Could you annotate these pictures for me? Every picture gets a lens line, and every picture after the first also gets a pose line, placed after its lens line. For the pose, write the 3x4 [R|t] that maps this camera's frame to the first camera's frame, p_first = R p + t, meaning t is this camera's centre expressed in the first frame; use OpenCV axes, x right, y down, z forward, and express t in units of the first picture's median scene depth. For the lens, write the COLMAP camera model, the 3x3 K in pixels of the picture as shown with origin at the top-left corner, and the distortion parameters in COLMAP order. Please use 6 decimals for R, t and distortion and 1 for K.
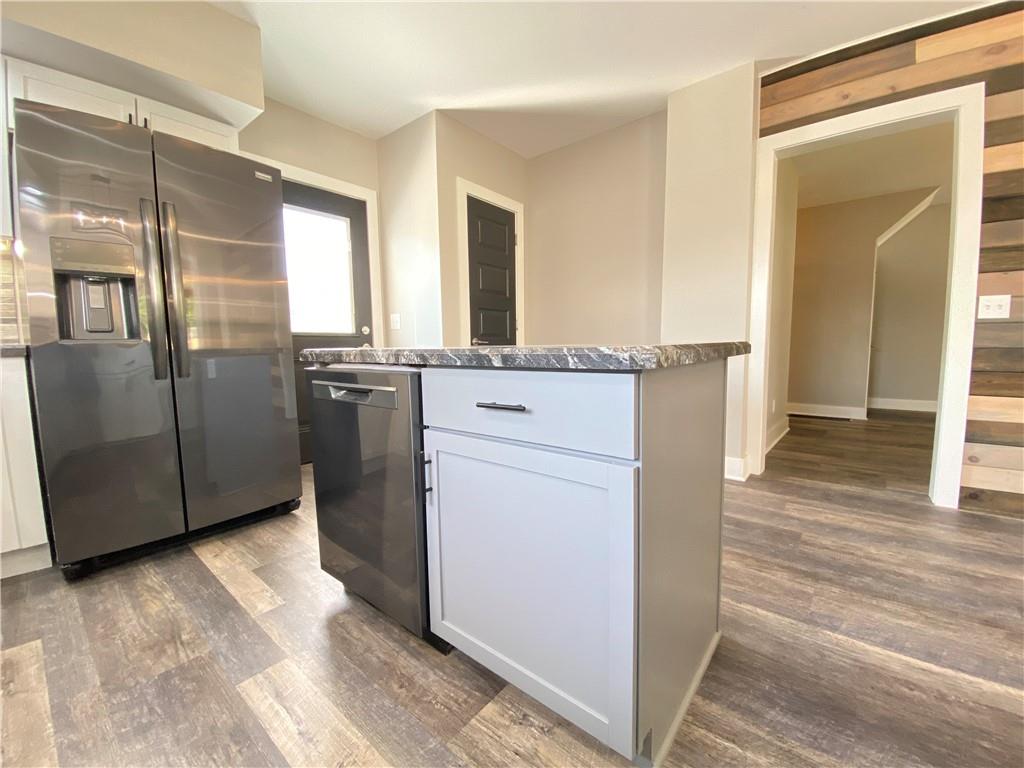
lens RADIAL K [[413.0, 0, 513.1], [0, 413.0, 383.0], [0, 0, 1]] dist [0.039107, -0.031429]
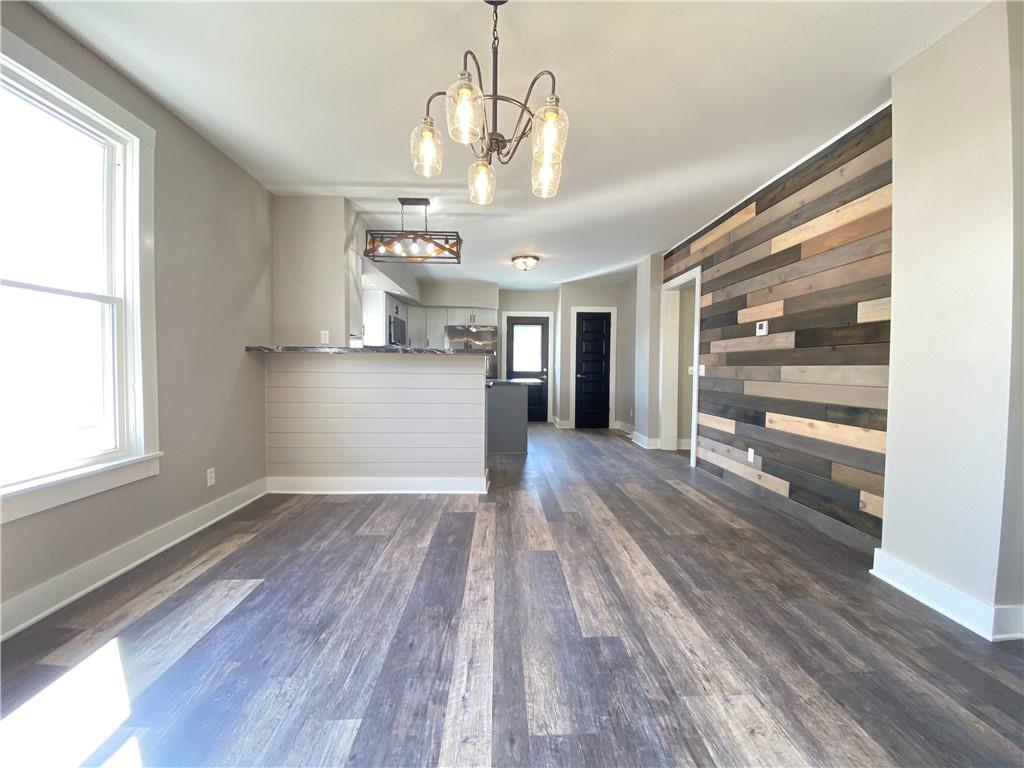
lens RADIAL K [[413.8, 0, 514.1], [0, 413.8, 377.3], [0, 0, 1]] dist [0.023013, -0.022918]
pose [[0.653223, 0.036891, -0.756266, 1.709320], [-0.084543, 0.996120, -0.024433, -0.012933], [0.752431, 0.079897, 0.653808, -0.889780]]
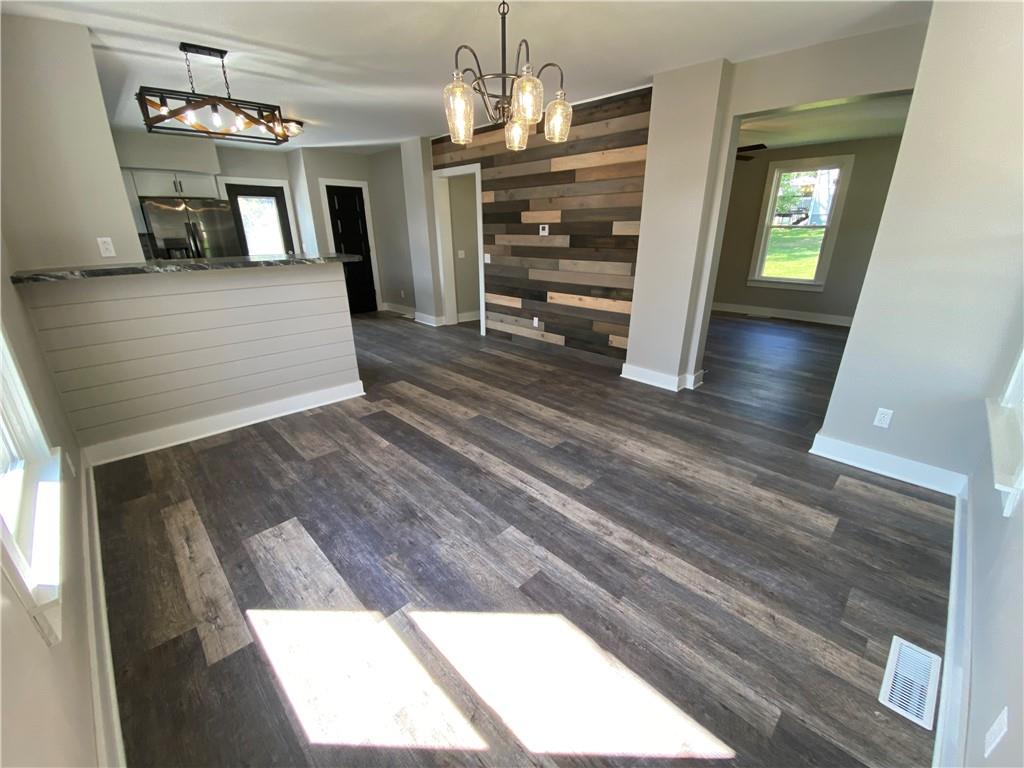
lens RADIAL K [[413.0, 0, 513.1], [0, 413.0, 383.0], [0, 0, 1]] dist [0.039107, -0.031429]
pose [[0.993084, 0.050386, -0.106041, 1.317888], [-0.020685, 0.964184, 0.264428, -0.095782], [0.115566, -0.260405, 0.958558, -1.378406]]
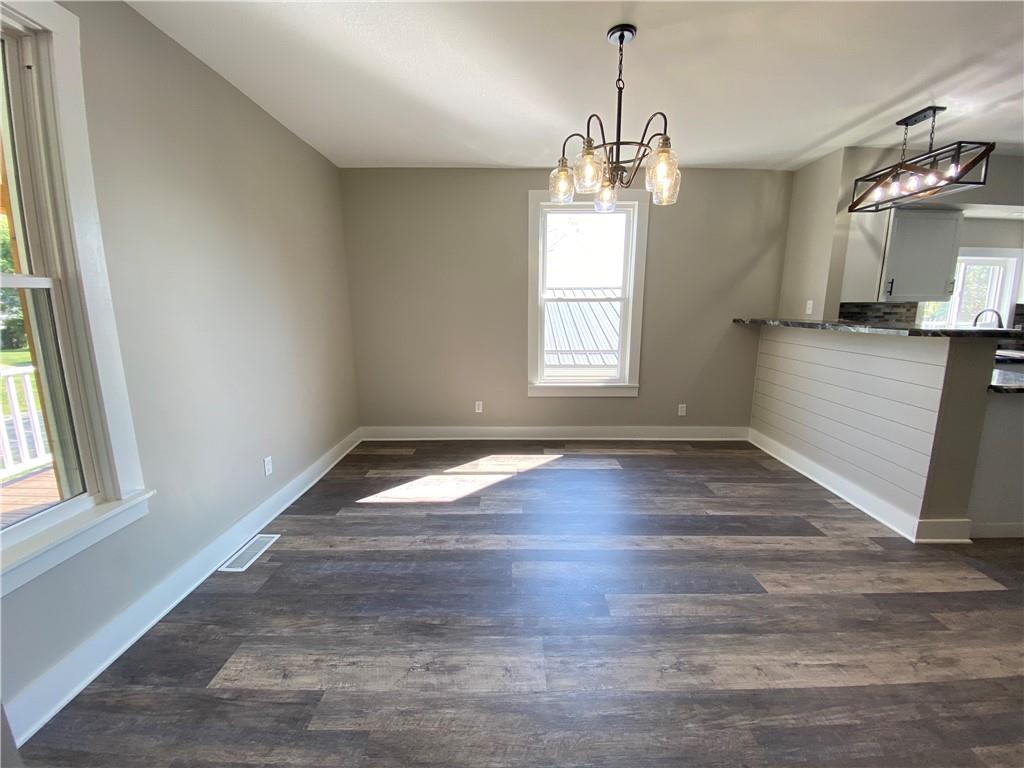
lens RADIAL K [[413.8, 0, 514.1], [0, 413.8, 377.3], [0, 0, 1]] dist [0.023013, -0.022918]
pose [[-0.779285, 0.117375, -0.615579, 1.854411], [-0.049475, 0.967713, 0.247150, -0.196161], [0.624714, 0.223056, -0.748317, 0.003483]]
